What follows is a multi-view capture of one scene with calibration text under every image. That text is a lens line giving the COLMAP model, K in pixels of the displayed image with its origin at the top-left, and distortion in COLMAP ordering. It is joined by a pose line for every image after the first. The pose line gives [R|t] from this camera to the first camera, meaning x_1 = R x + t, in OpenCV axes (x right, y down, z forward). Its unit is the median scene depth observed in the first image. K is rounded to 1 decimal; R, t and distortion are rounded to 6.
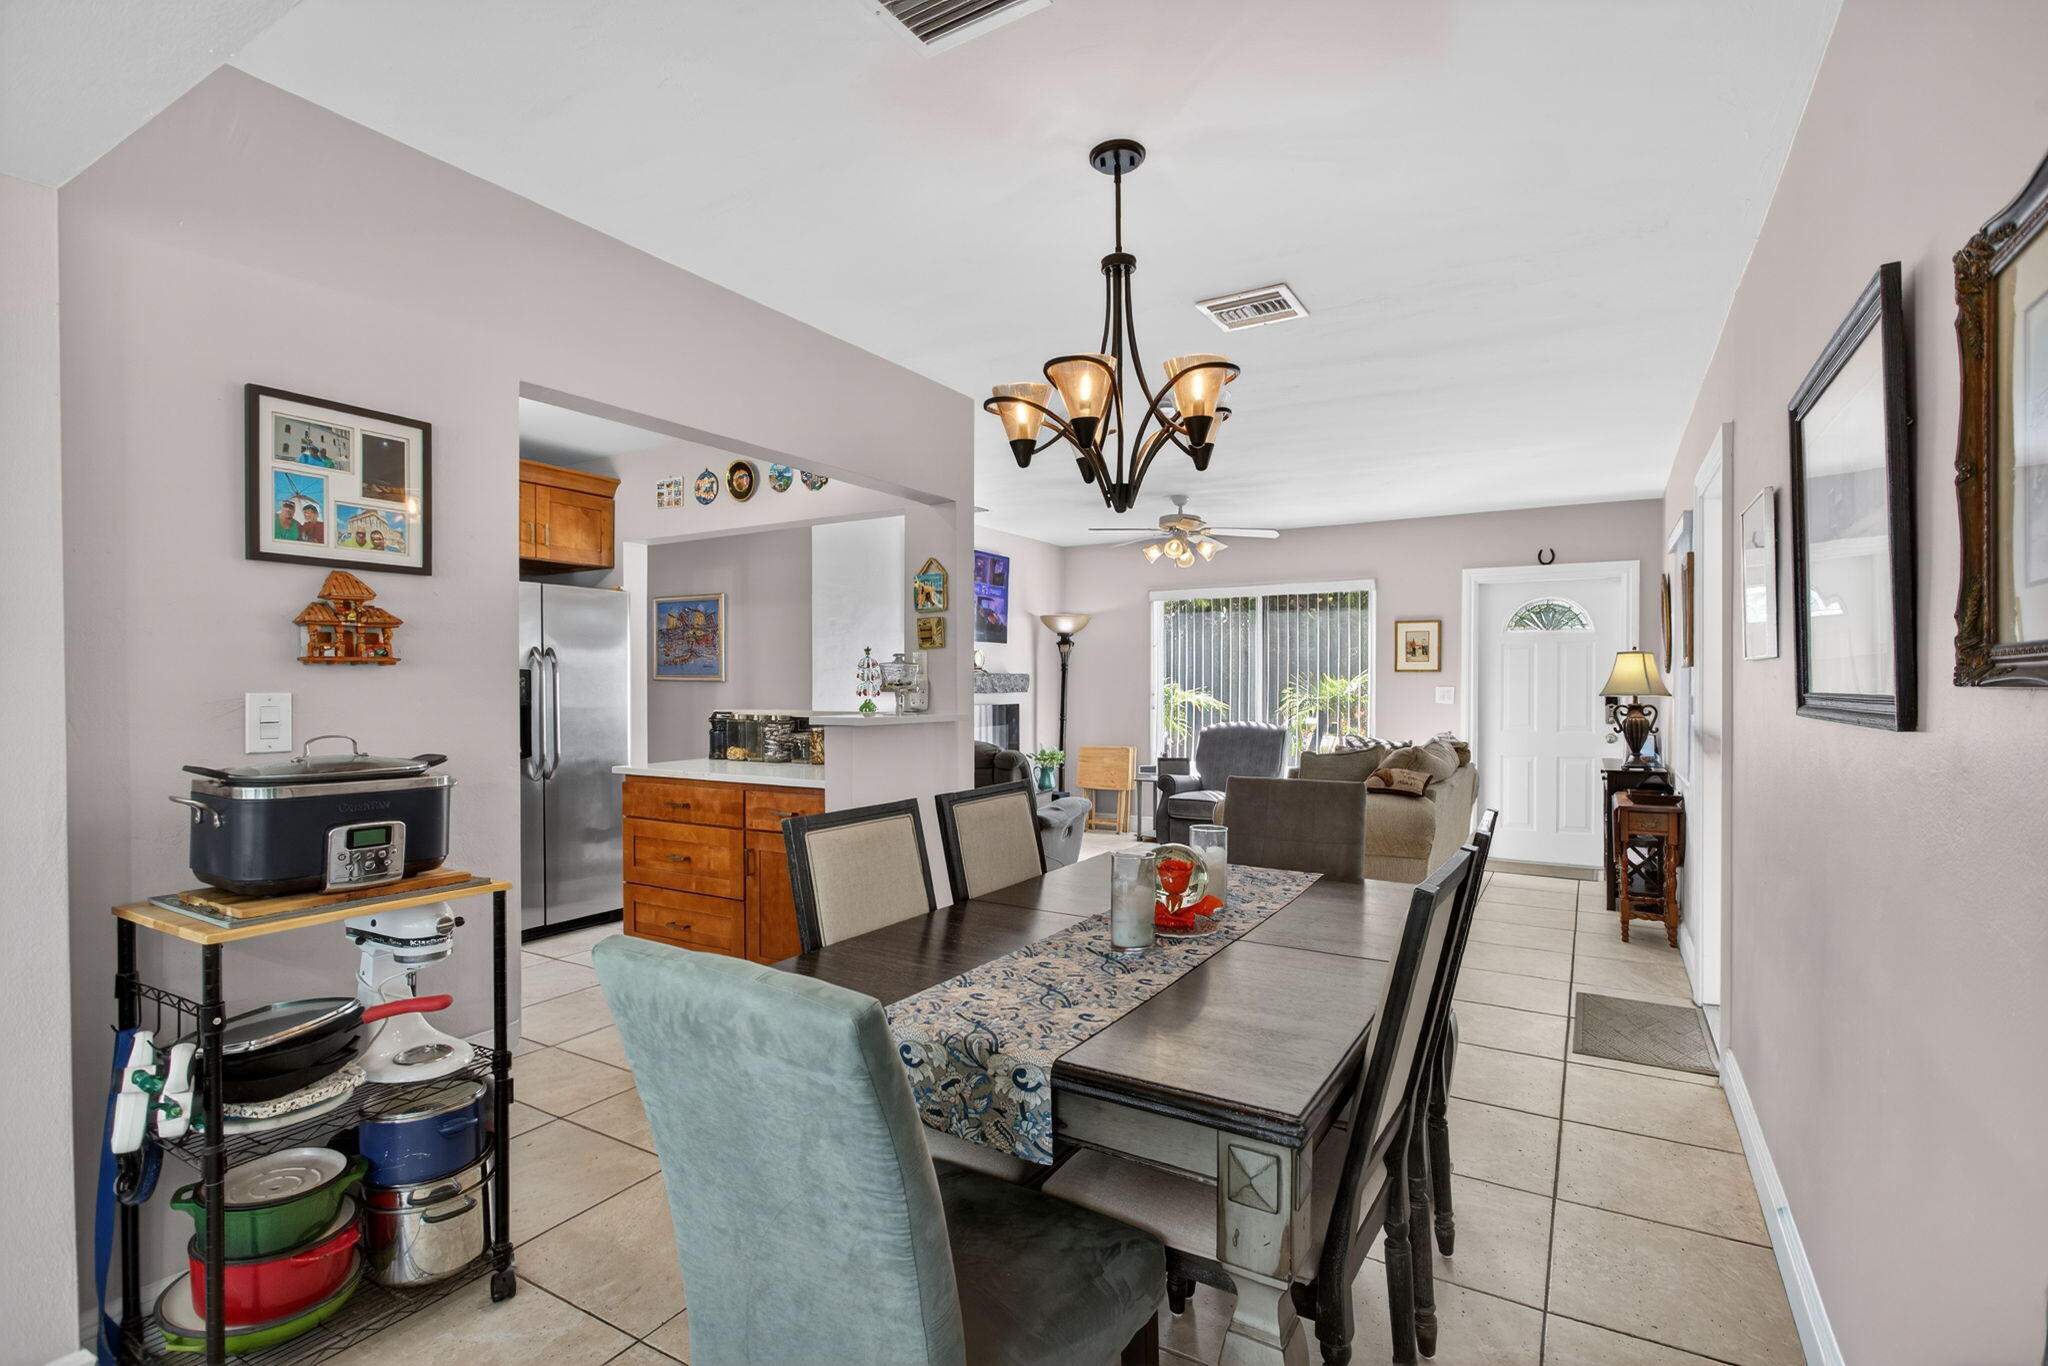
lens RADIAL K [[972.6, 0, 1017.5], [0, 972.6, 694.7], [0, 0, 1]] dist [-0.005298, -0.000609]
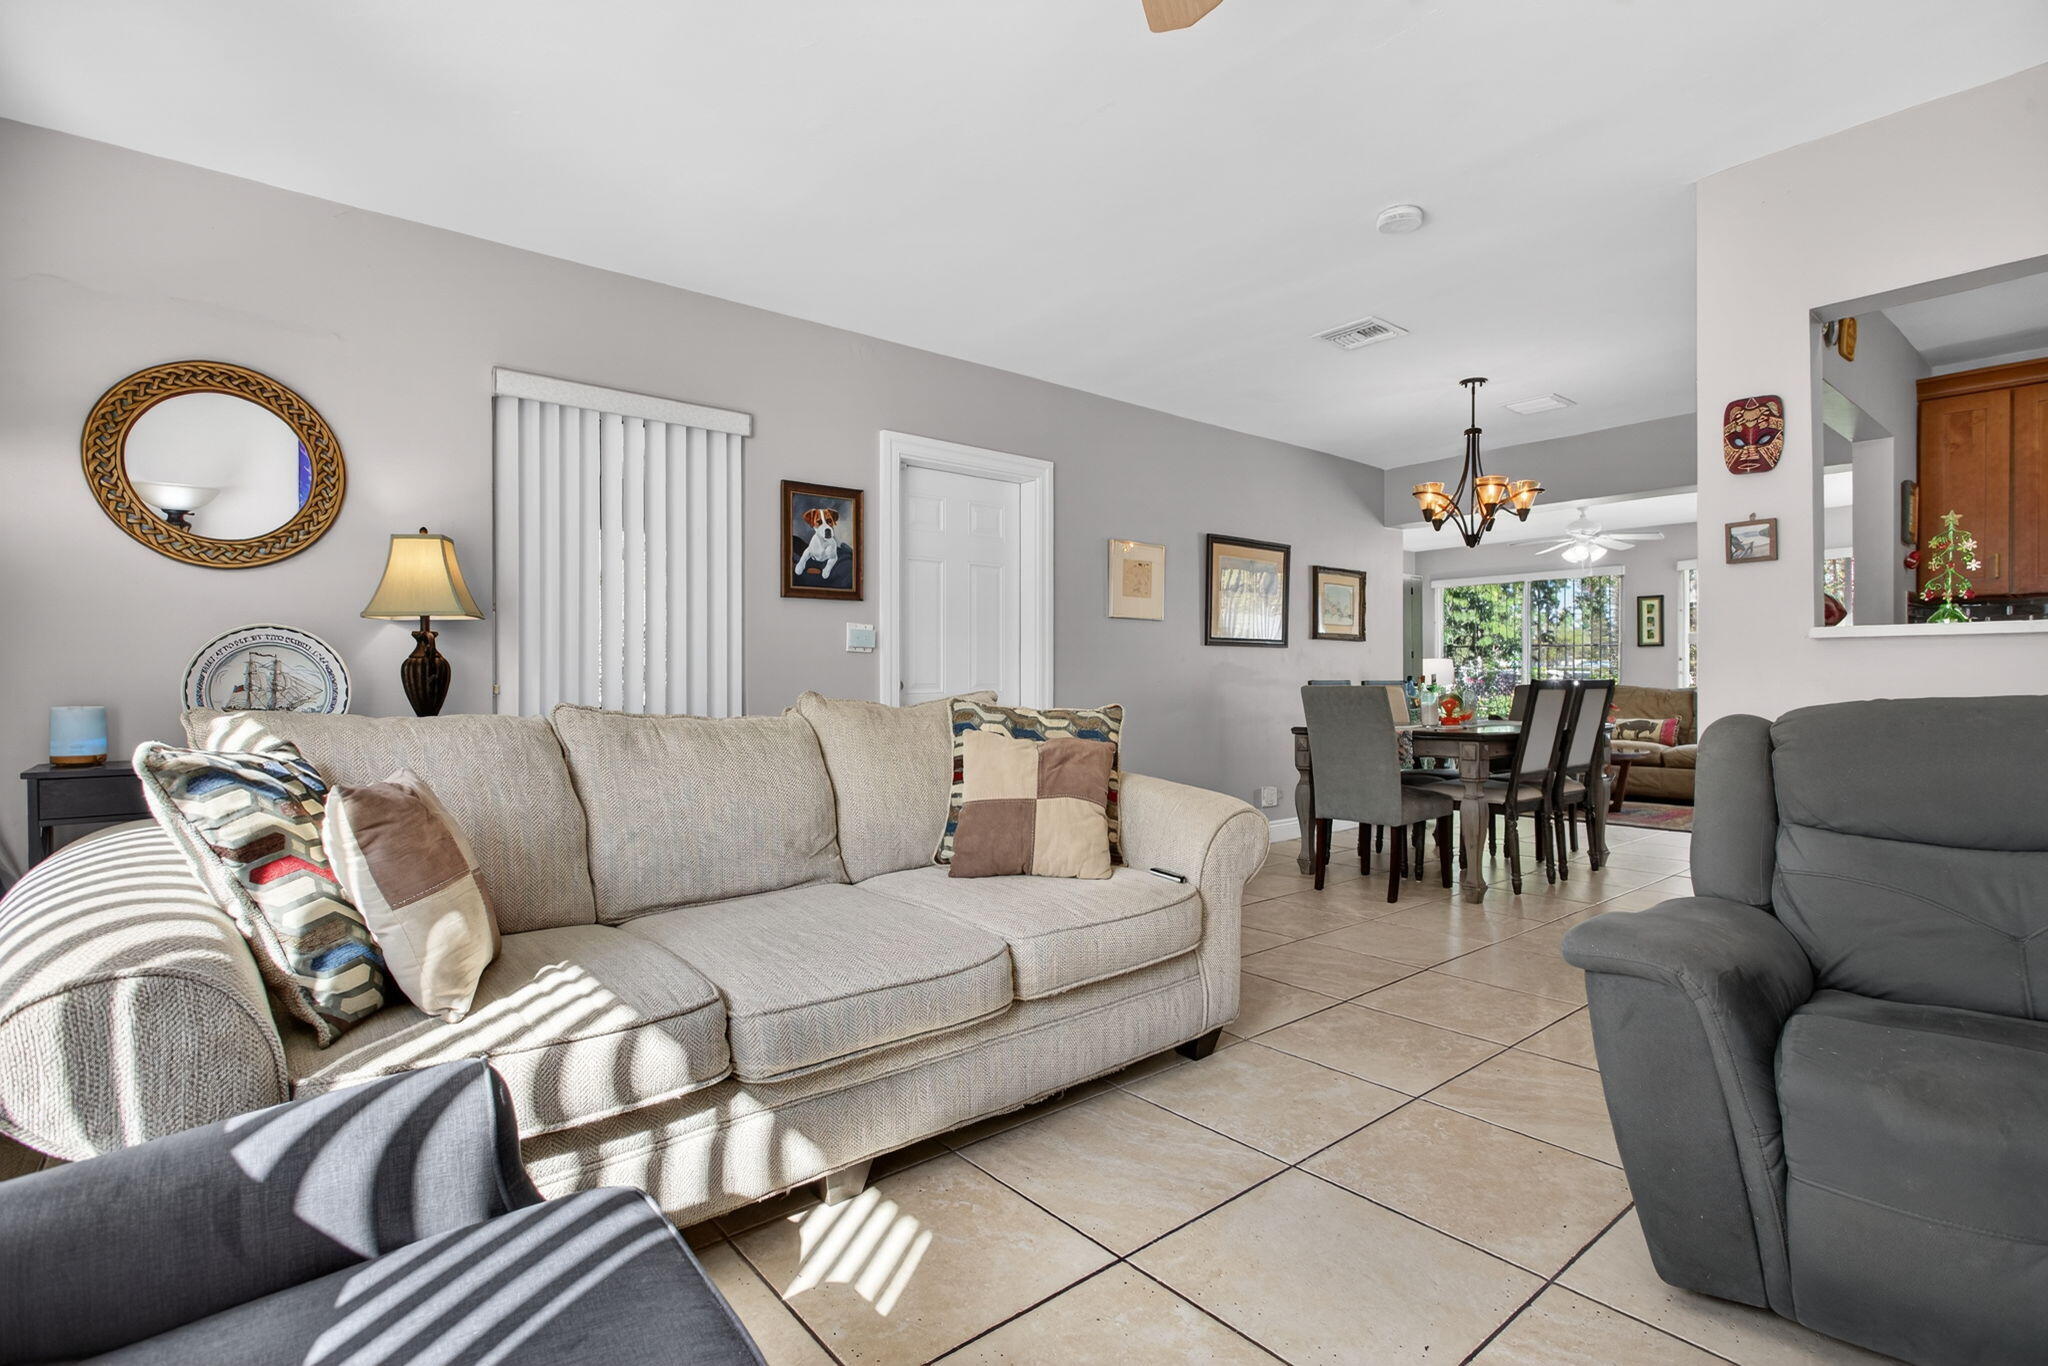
lens RADIAL K [[976.4, 0, 1019.3], [0, 976.4, 689.0], [0, 0, 1]] dist [-0.001034, 0.000596]
pose [[-0.944332, 0.001548, 0.328989, 0.165394], [0.007860, 0.999810, 0.017859, 0.039174], [-0.328899, 0.019451, -0.944165, 1.634885]]
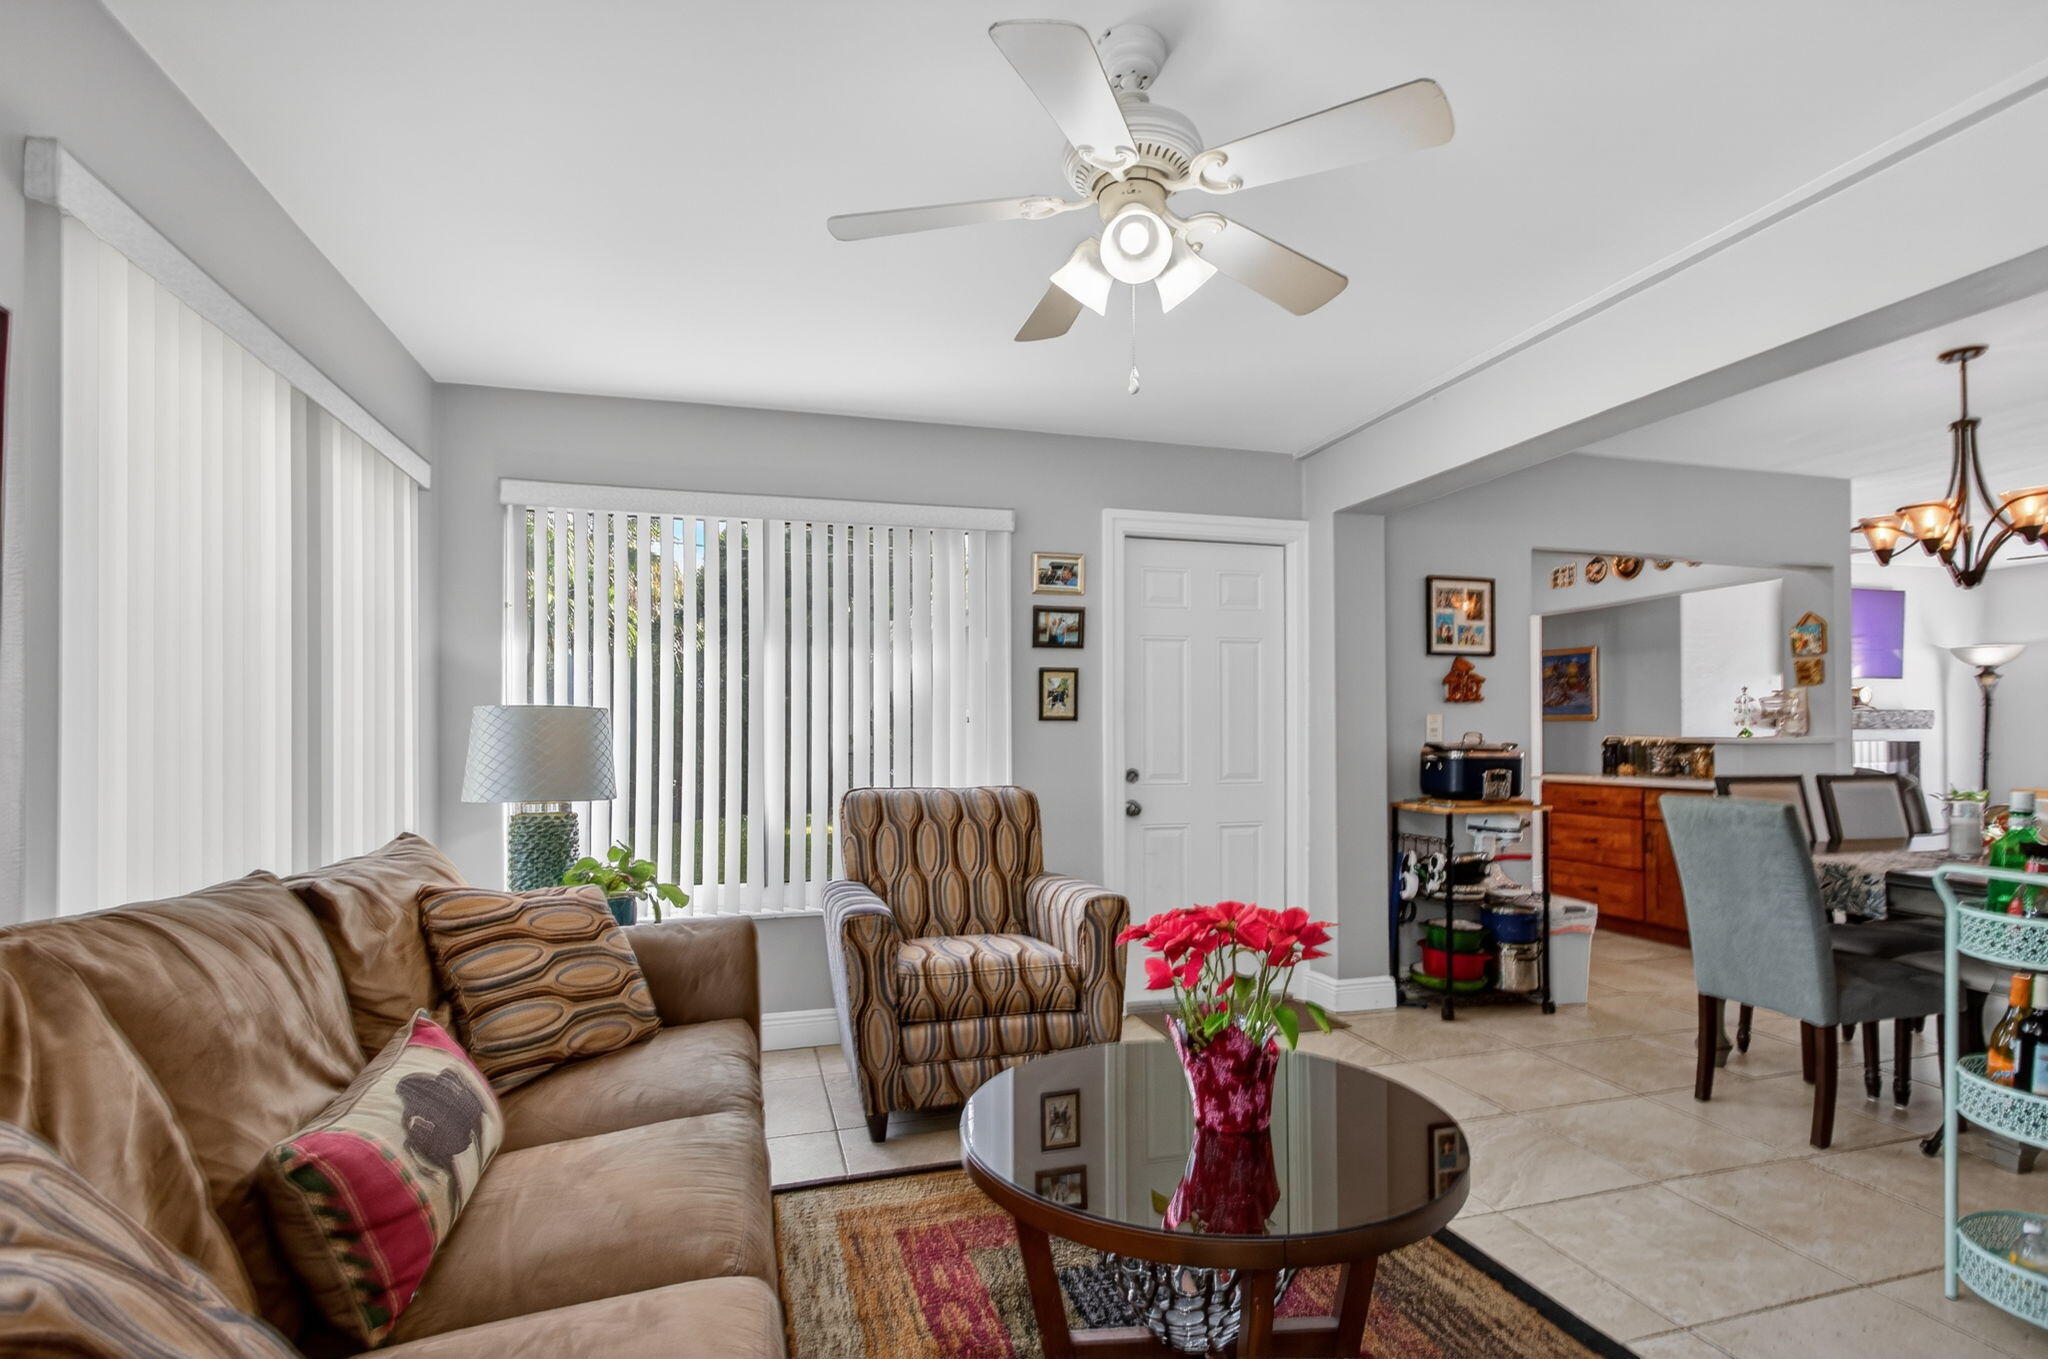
lens RADIAL K [[1001.3, 0, 1048.5], [0, 1001.3, 729.6], [0, 0, 1]] dist [0.000497, -0.000243]
pose [[0.742153, -0.007342, -0.670190, 0.041617], [-0.003940, 0.999875, -0.015317, 0.029180], [0.670219, 0.014008, 0.742031, -0.531374]]
